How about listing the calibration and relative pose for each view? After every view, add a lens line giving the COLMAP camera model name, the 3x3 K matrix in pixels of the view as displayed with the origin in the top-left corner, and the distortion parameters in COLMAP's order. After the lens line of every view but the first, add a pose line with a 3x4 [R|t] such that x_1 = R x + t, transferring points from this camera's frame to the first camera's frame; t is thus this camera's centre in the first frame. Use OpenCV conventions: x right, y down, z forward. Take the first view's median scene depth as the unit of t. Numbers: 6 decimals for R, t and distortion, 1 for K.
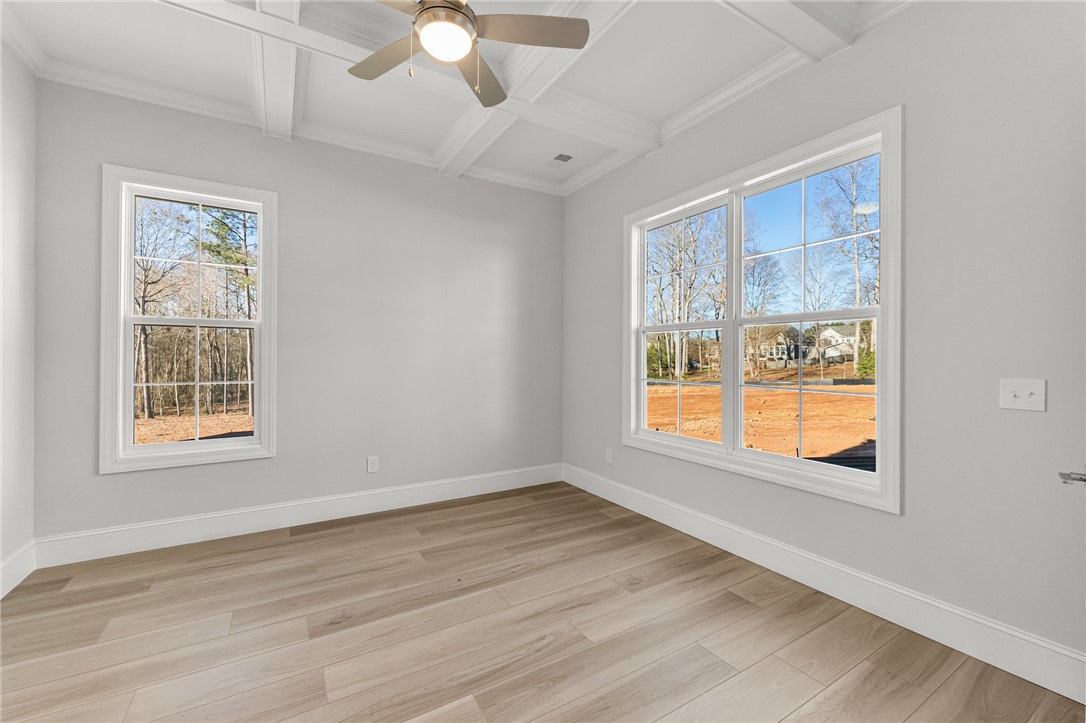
lens RADIAL K [[437.4, 0, 542.0], [0, 437.4, 359.5], [0, 0, 1]] dist [0.000931, 0.000015]
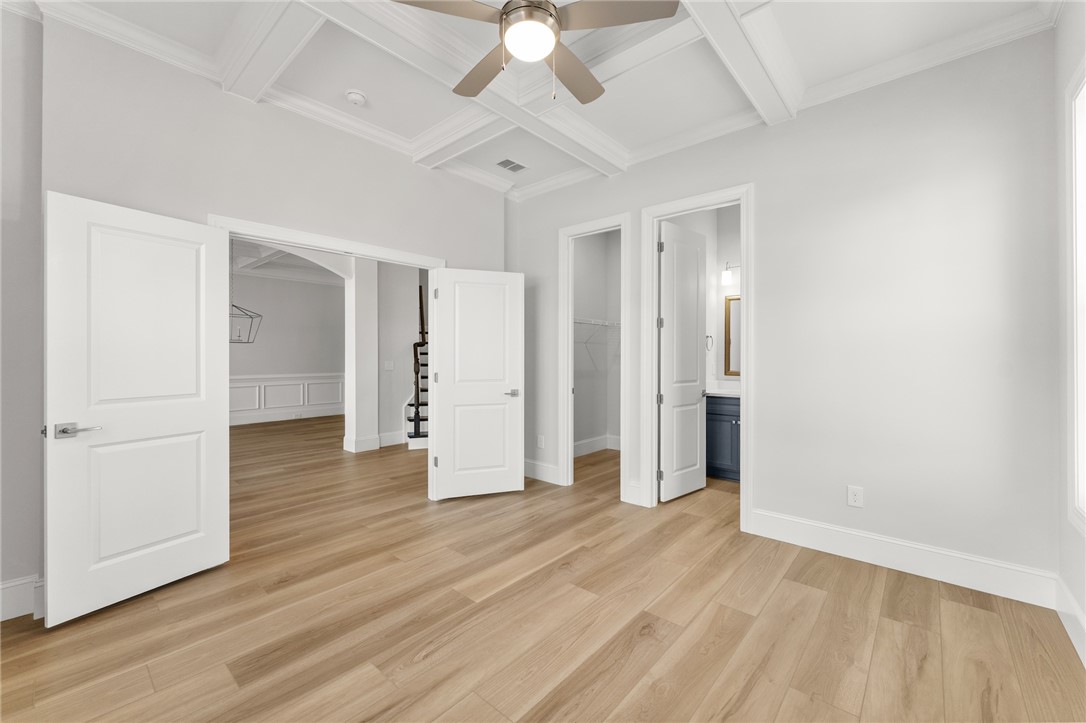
lens RADIAL K [[437.4, 0, 543.8], [0, 437.4, 357.1], [0, 0, 1]] dist [0.000931, 0.000015]
pose [[-0.952964, 0.000658, -0.303082, 0.043596], [-0.001617, 0.999972, 0.007254, -0.010745], [0.303078, 0.007403, -0.952937, 1.874838]]
